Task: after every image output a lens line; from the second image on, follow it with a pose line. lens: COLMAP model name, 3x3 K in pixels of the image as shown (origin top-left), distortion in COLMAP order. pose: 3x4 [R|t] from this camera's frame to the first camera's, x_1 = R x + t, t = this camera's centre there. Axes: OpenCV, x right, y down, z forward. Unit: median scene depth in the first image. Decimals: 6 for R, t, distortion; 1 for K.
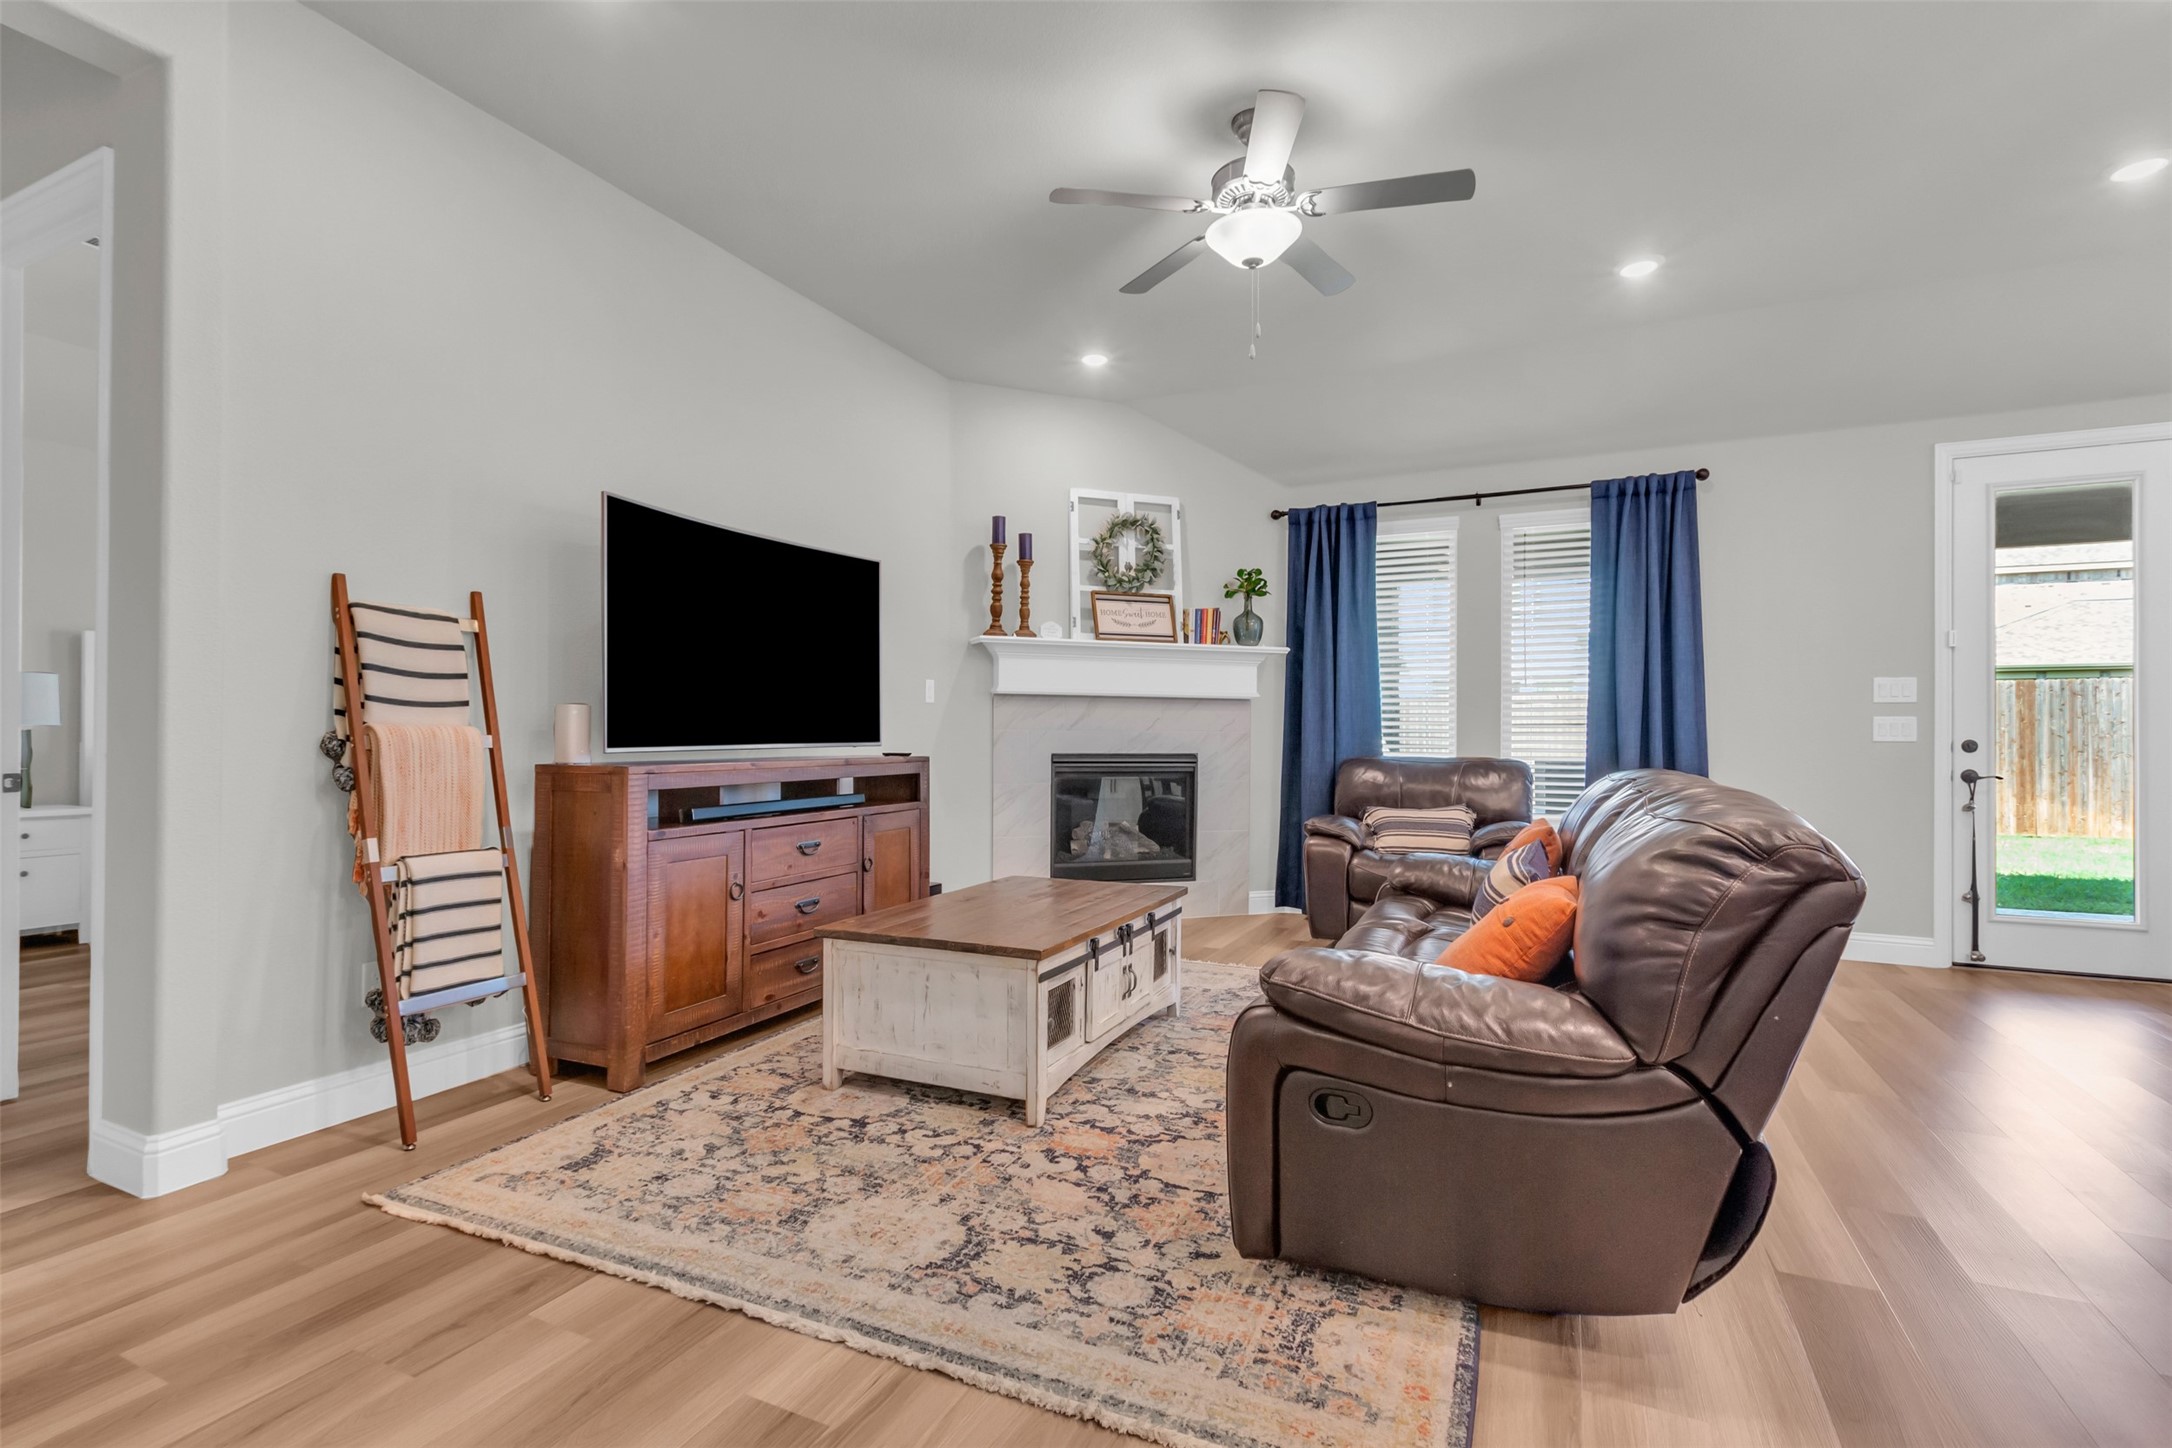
lens RADIAL K [[999.2, 0, 1077.9], [0, 999.2, 728.7], [0, 0, 1]] dist [0.007893, -0.003464]
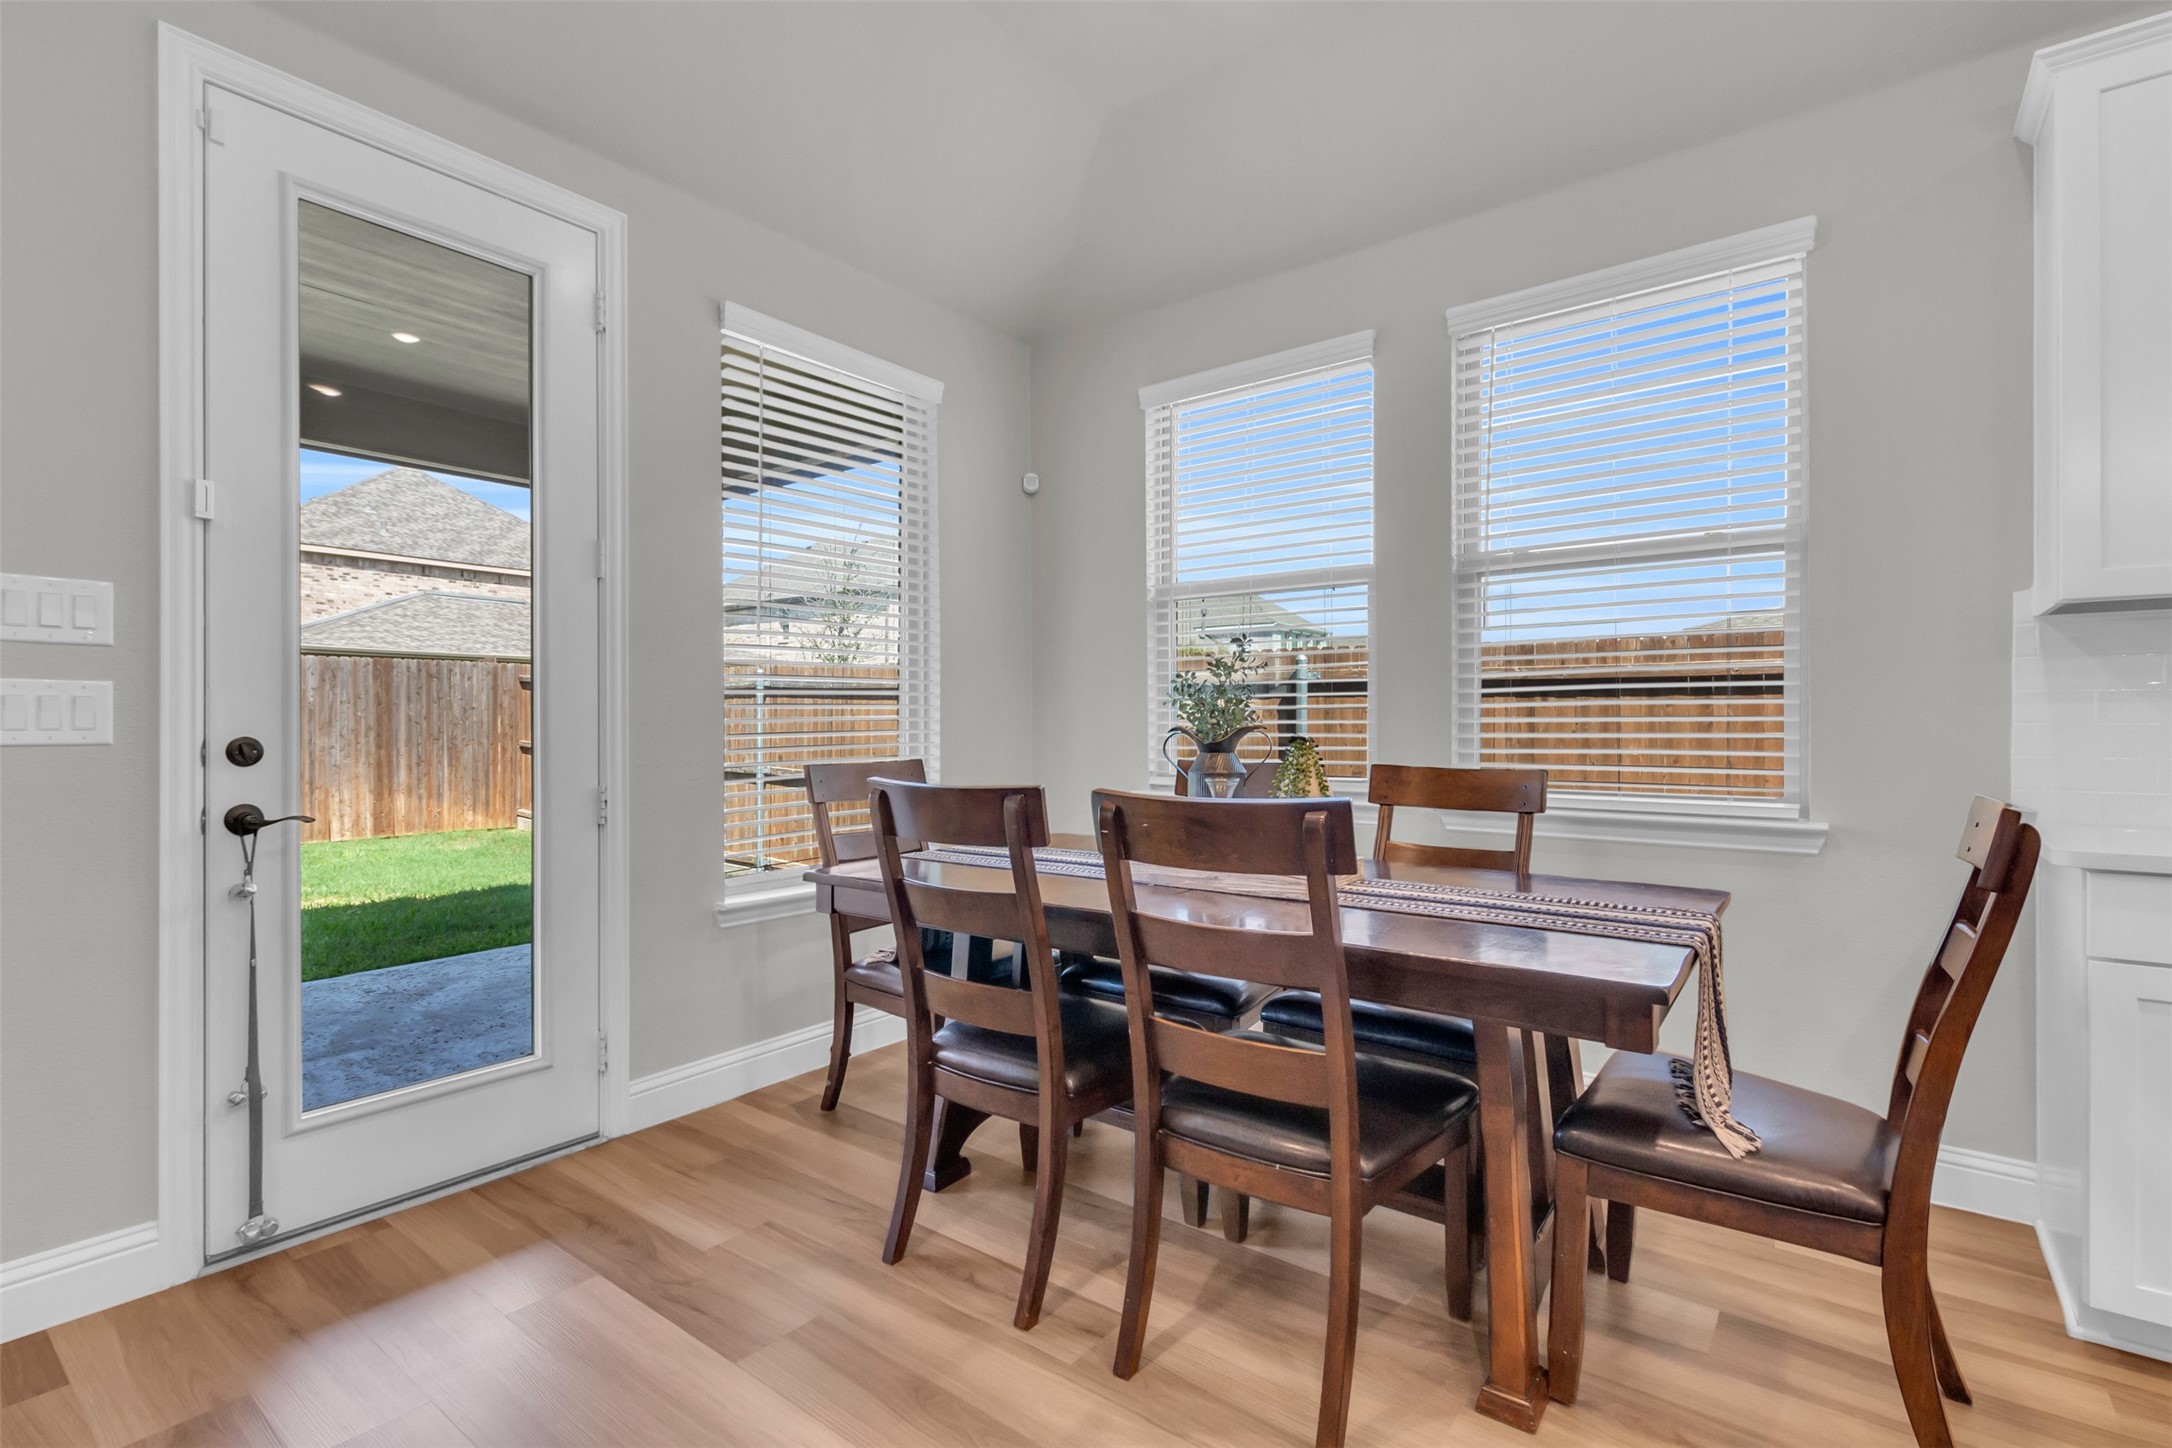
lens RADIAL K [[999.2, 0, 1090.3], [0, 999.2, 724.6], [0, 0, 1]] dist [0.007893, -0.003464]
pose [[0.202442, -0.006036, 0.979276, 0.445597], [-0.004310, 0.999966, 0.007054, 0.000730], [-0.979285, -0.005648, 0.202409, 0.457578]]
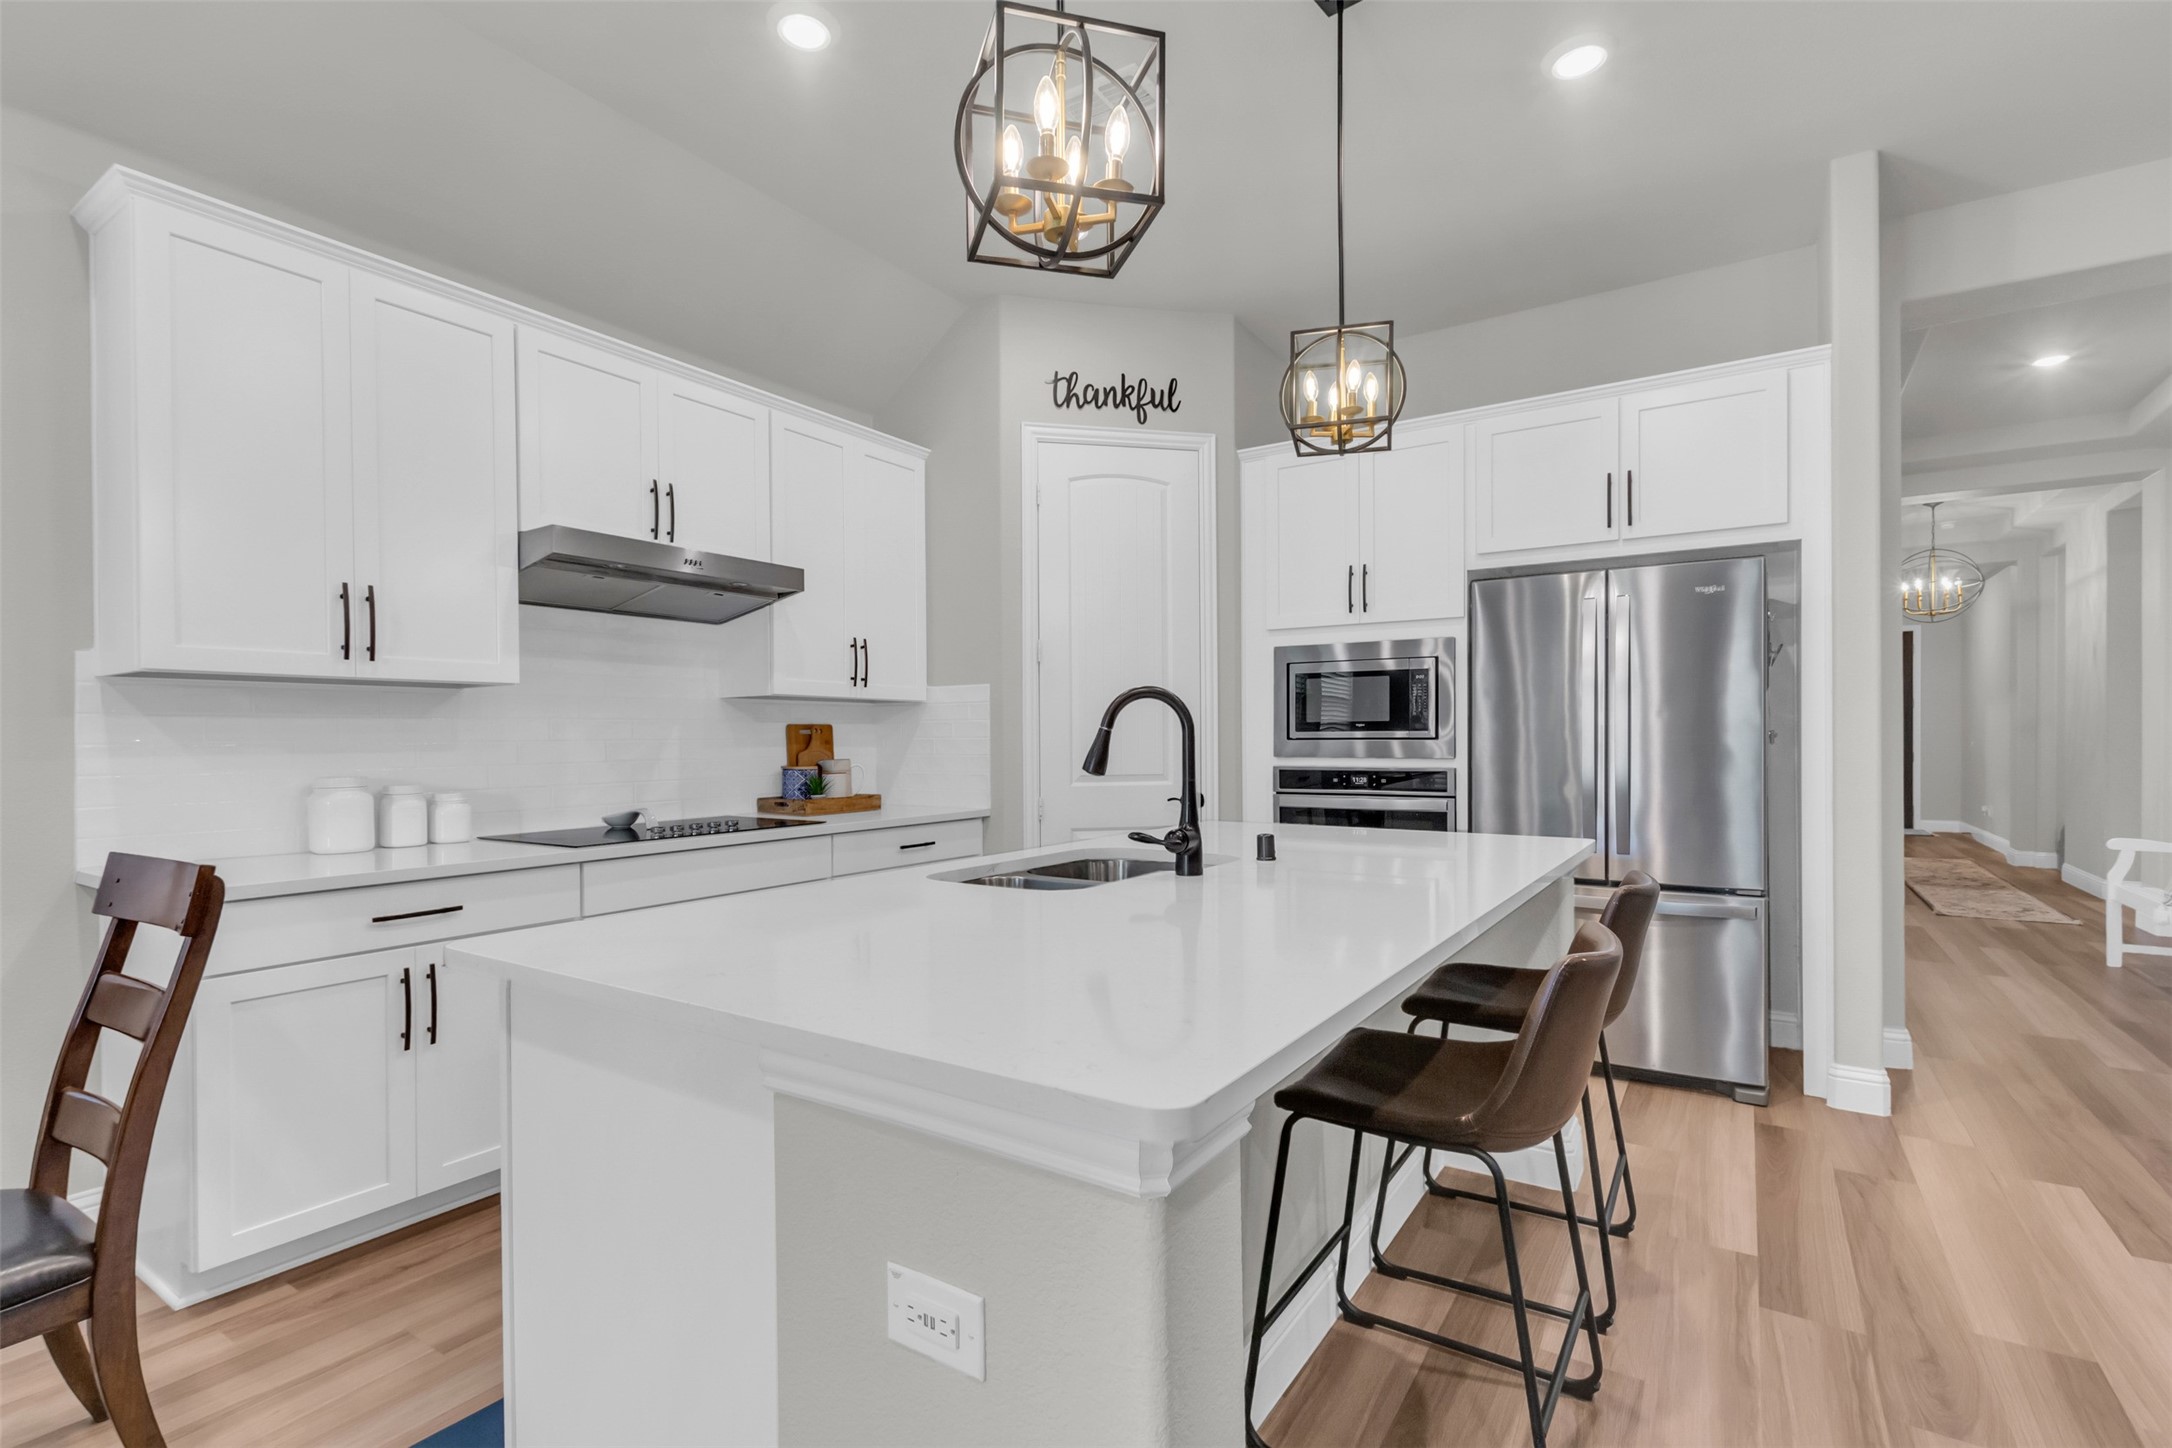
lens RADIAL K [[999.2, 0, 1074.4], [0, 999.2, 753.6], [0, 0, 1]] dist [0.007893, -0.003464]
pose [[-0.990436, -0.000969, 0.137969, 0.442132], [0.000030, 0.999974, 0.007239, -0.011158], [-0.137973, 0.007174, -0.990410, 0.535356]]
